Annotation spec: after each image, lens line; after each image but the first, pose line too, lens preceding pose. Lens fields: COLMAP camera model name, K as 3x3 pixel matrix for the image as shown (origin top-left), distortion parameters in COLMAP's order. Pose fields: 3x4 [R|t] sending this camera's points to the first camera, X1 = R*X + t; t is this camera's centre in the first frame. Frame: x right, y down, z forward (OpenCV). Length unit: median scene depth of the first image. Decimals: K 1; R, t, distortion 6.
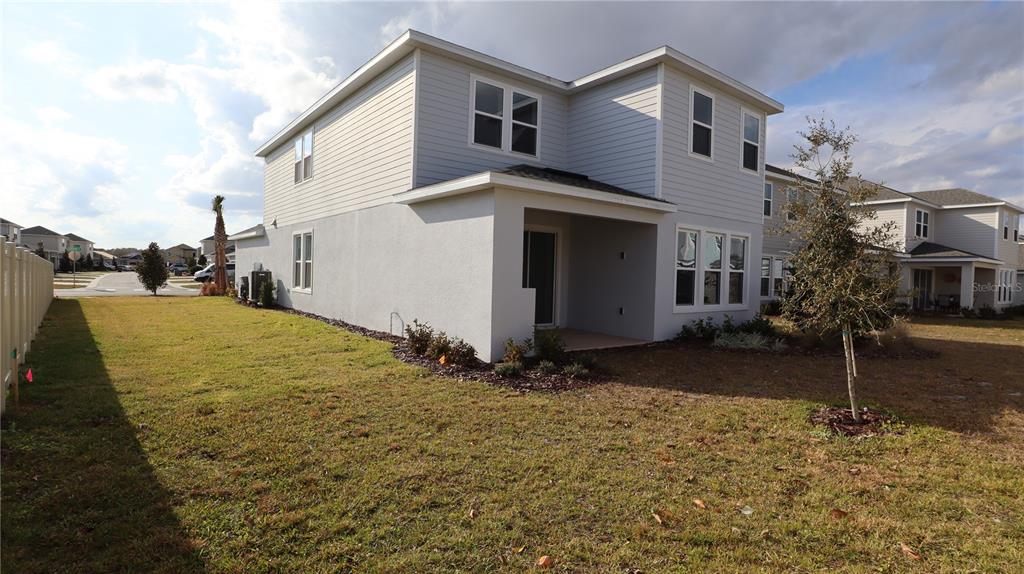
lens RADIAL K [[523.3, 0, 512.0], [0, 523.3, 287.0], [0, 0, 1]] dist [-0.053325, -0.000225]
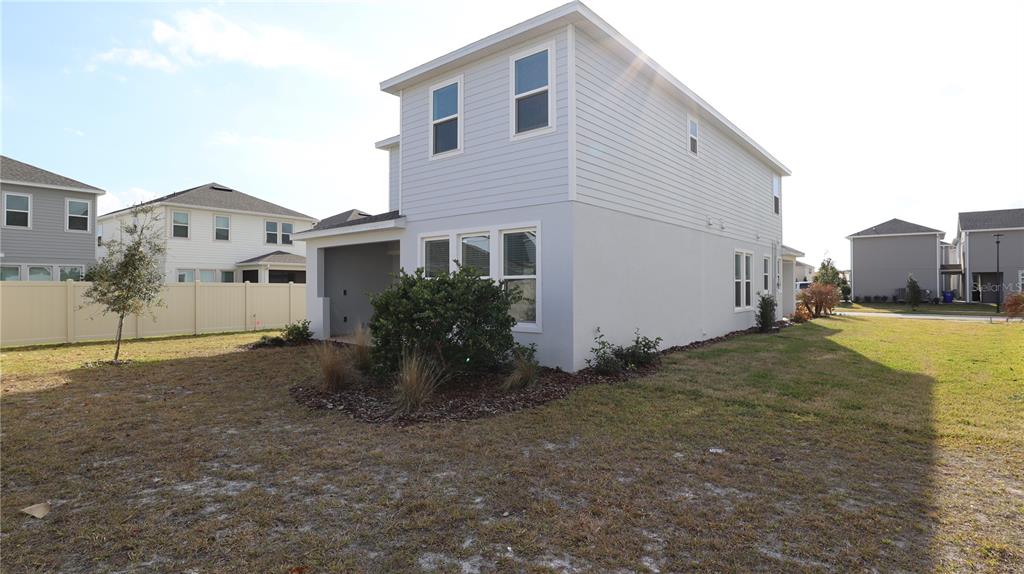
lens RADIAL K [[523.3, 0, 512.0], [0, 523.3, 287.0], [0, 0, 1]] dist [-0.053325, -0.000225]
pose [[0.207702, -0.027591, -0.977803, 1.284003], [-0.016251, 0.999367, -0.031652, 0.008273], [0.978057, 0.022464, 0.207122, 0.931075]]
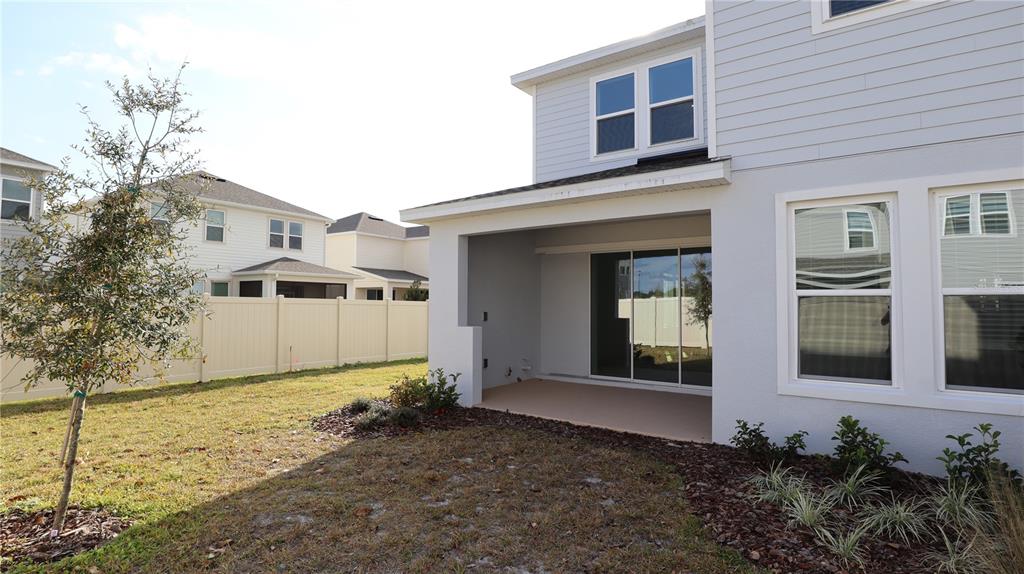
lens RADIAL K [[507.0, 0, 485.5], [0, 507.0, 288.9], [0, 0, 1]] dist [-0.038388, 0.000889]
pose [[0.244657, -0.053994, -0.968105, 0.643950], [-0.023127, 0.997839, -0.061497, -0.006493], [0.969334, 0.037435, 0.242879, 0.619217]]
